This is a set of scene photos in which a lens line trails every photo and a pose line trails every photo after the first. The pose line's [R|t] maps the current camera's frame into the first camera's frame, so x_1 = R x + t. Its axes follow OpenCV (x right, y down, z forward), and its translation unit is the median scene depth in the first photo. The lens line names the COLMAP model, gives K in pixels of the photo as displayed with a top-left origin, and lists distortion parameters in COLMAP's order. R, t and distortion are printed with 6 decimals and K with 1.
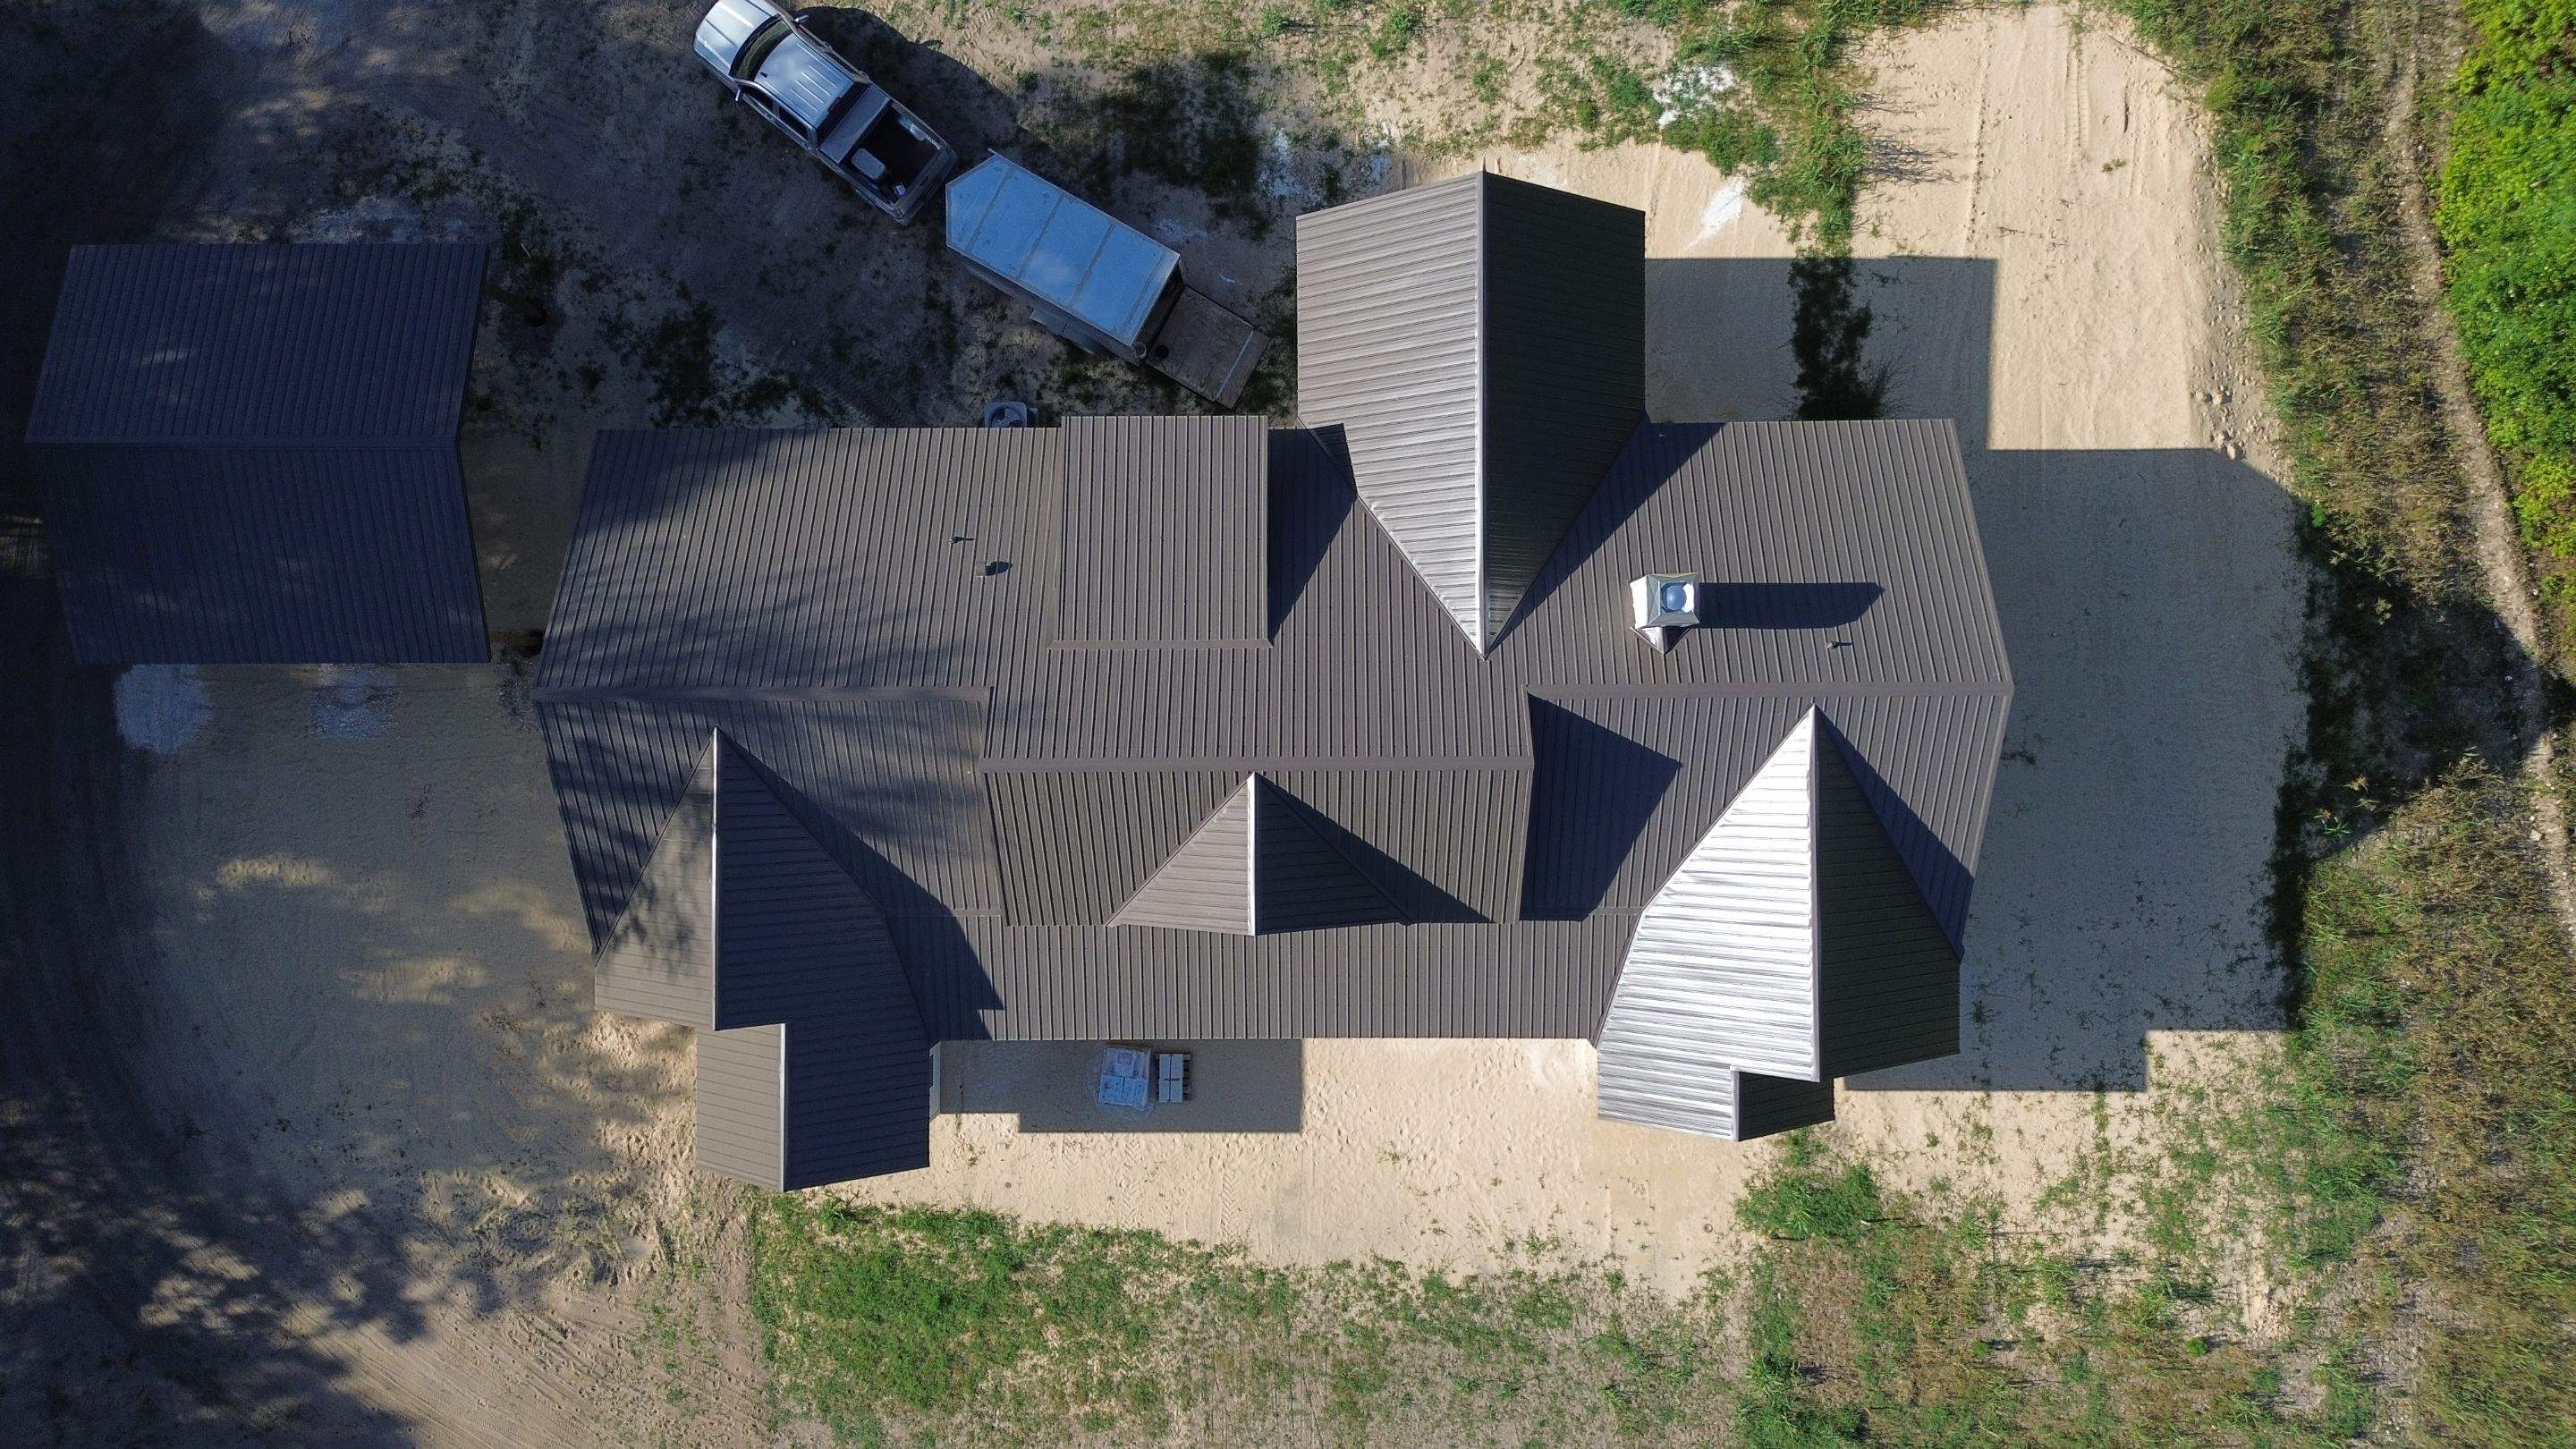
lens RADIAL K [[1839.1, 0, 1300.5], [0, 1839.1, 718.7], [0, 0, 1]] dist [0.059177, -0.050501]
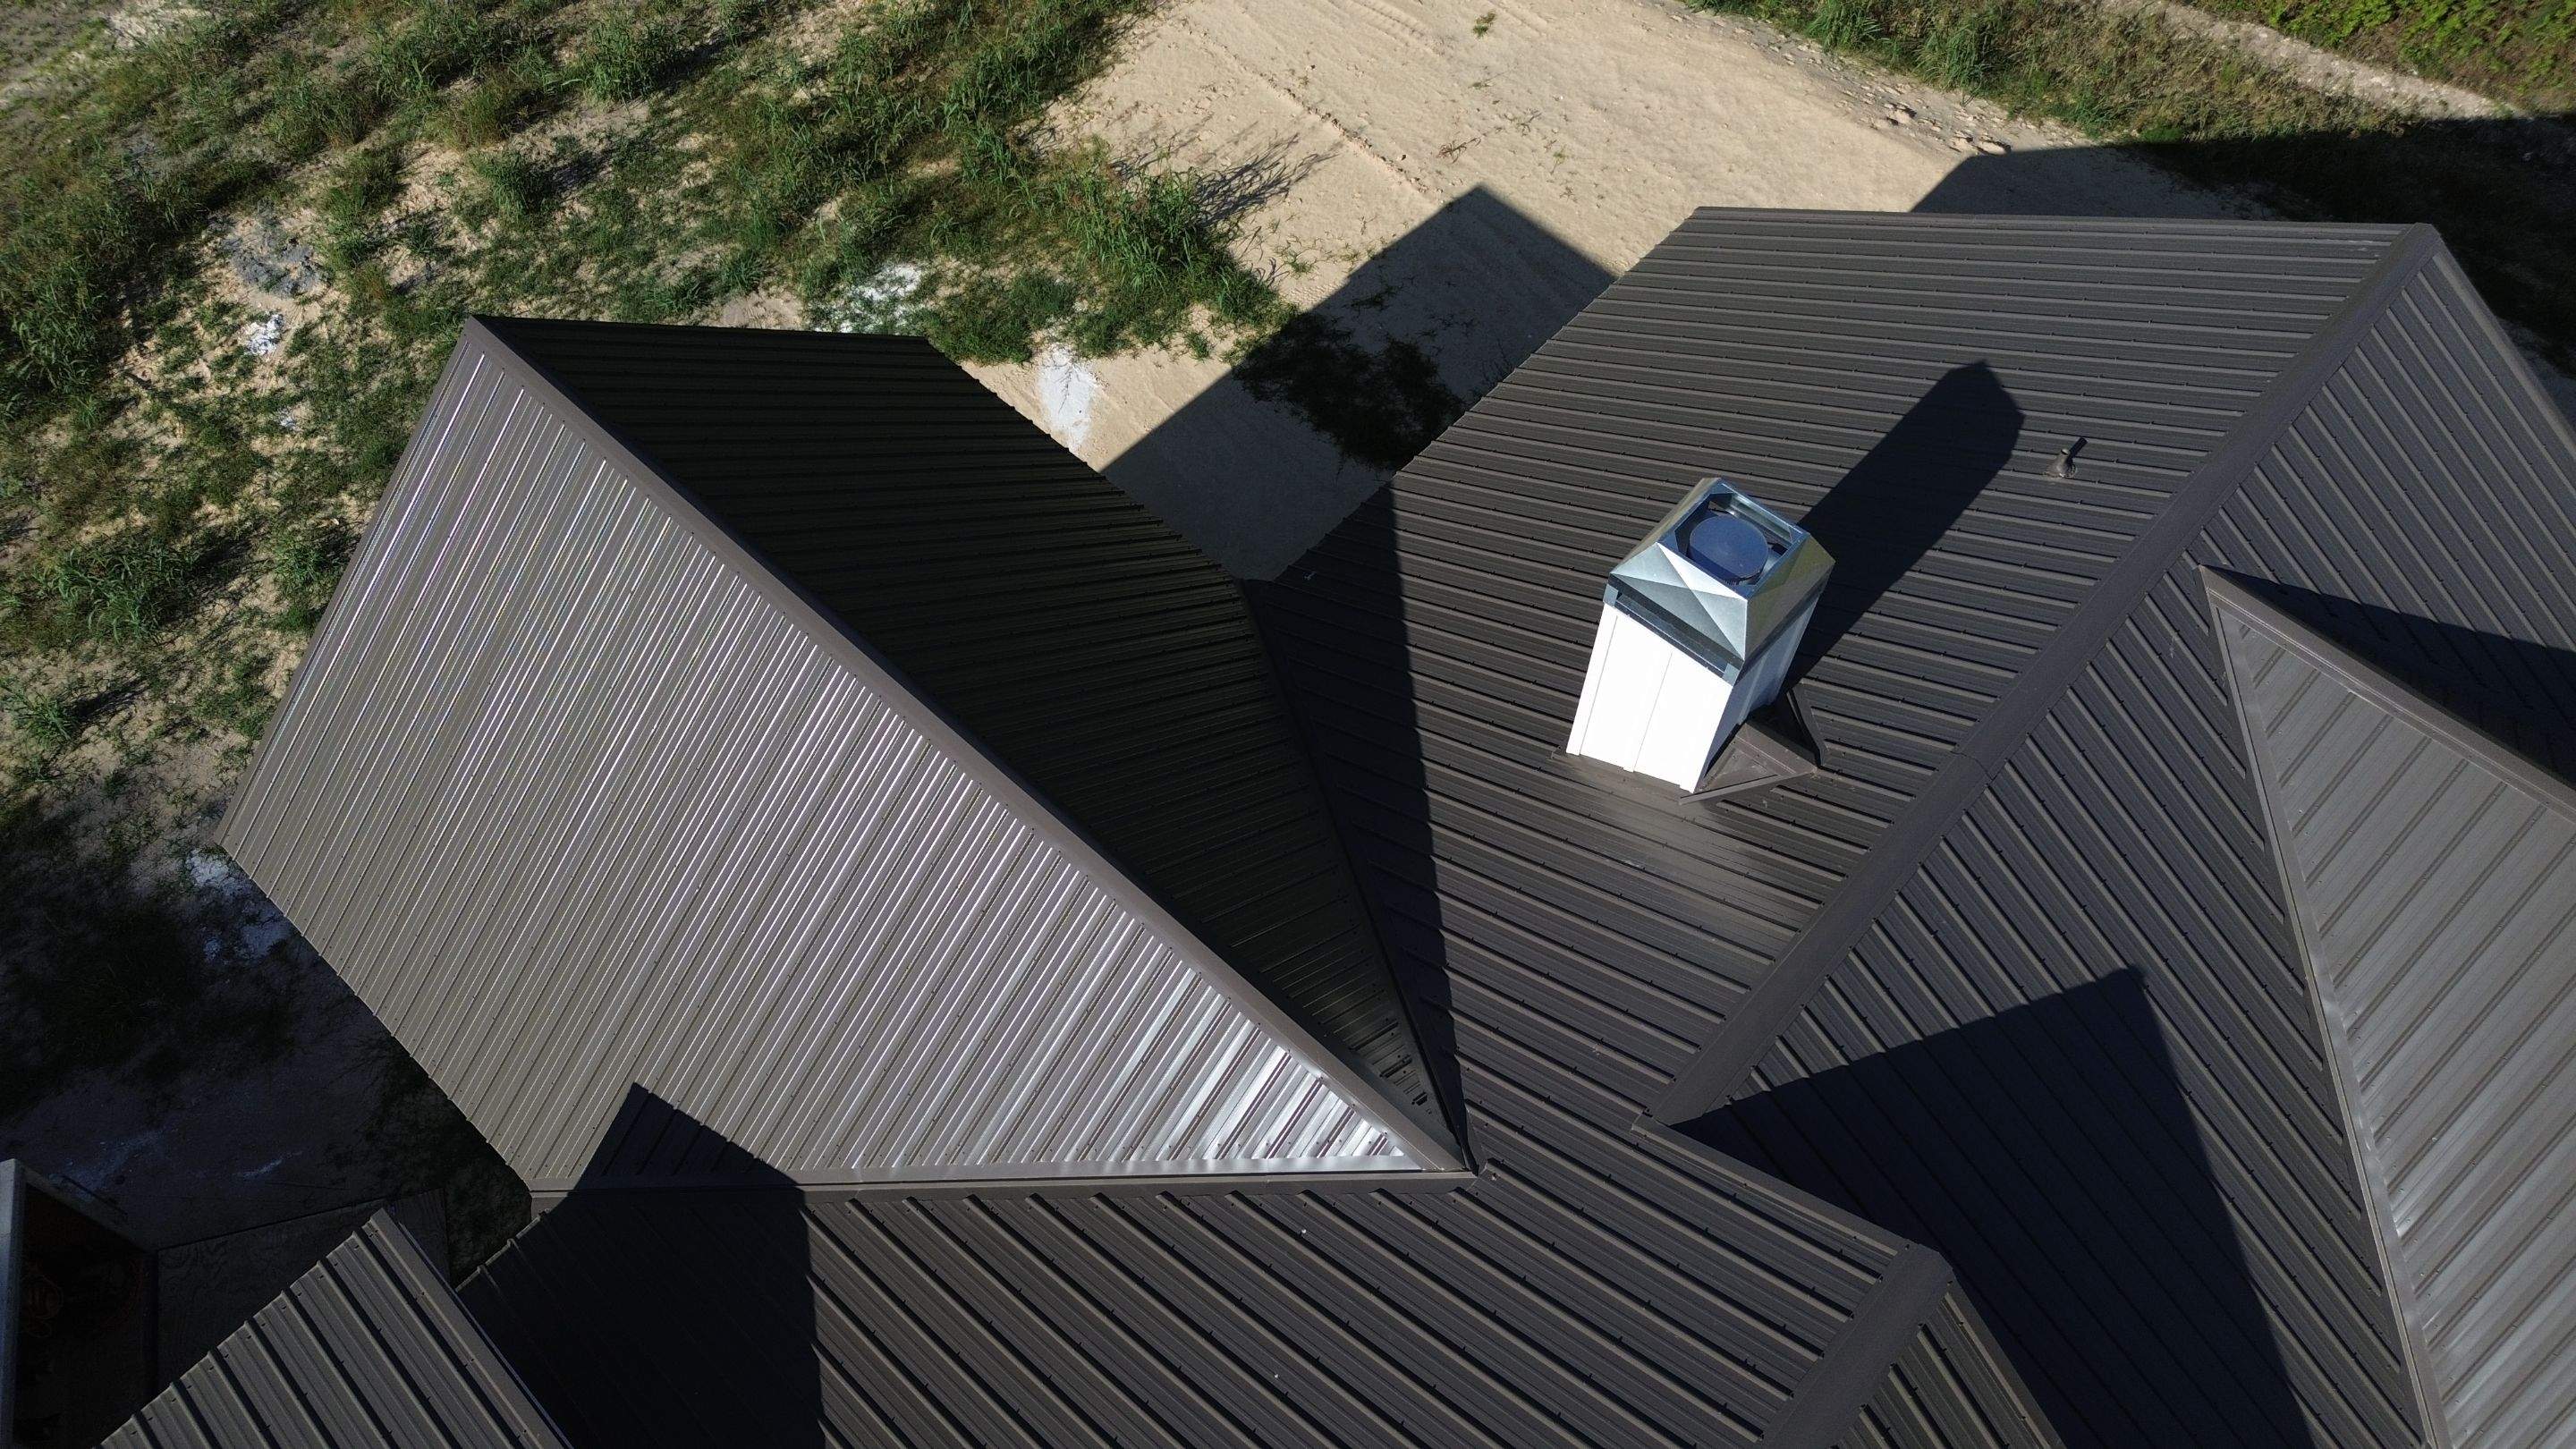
lens RADIAL K [[1839.1, 0, 1300.5], [0, 1839.1, 718.7], [0, 0, 1]] dist [0.059177, -0.050501]
pose [[0.680037, -0.611962, 0.403797, 0.008824], [0.732819, 0.584573, -0.348211, 0.005067], [-0.022957, 0.532707, 0.845989, 0.609314]]
